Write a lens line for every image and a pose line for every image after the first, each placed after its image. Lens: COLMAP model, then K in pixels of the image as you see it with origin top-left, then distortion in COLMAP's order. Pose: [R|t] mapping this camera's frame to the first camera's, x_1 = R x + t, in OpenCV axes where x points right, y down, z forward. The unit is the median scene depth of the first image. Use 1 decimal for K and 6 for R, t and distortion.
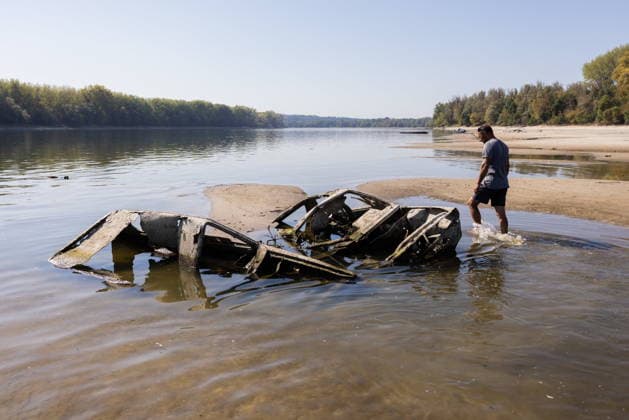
lens RADIAL K [[566.6, 0, 314.5], [0, 566.6, 210.0], [0, 0, 1]] dist [-0.001493, -0.000595]
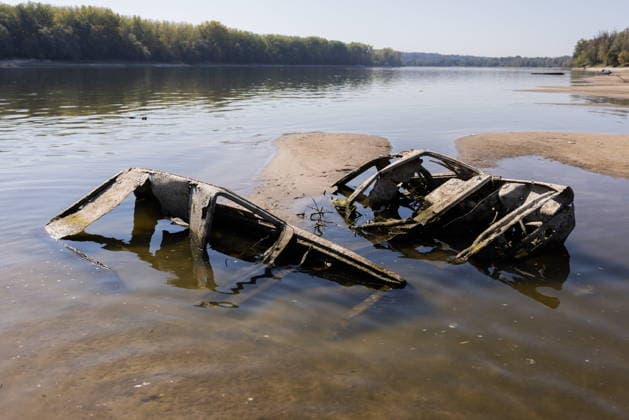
lens RADIAL K [[566.6, 0, 314.5], [0, 566.6, 210.0], [0, 0, 1]] dist [-0.001493, -0.000595]
pose [[0.976784, 0.061100, -0.205329, 0.052162], [-0.039311, 0.993311, 0.108571, -0.023301], [0.210589, -0.097978, 0.972652, 0.148883]]
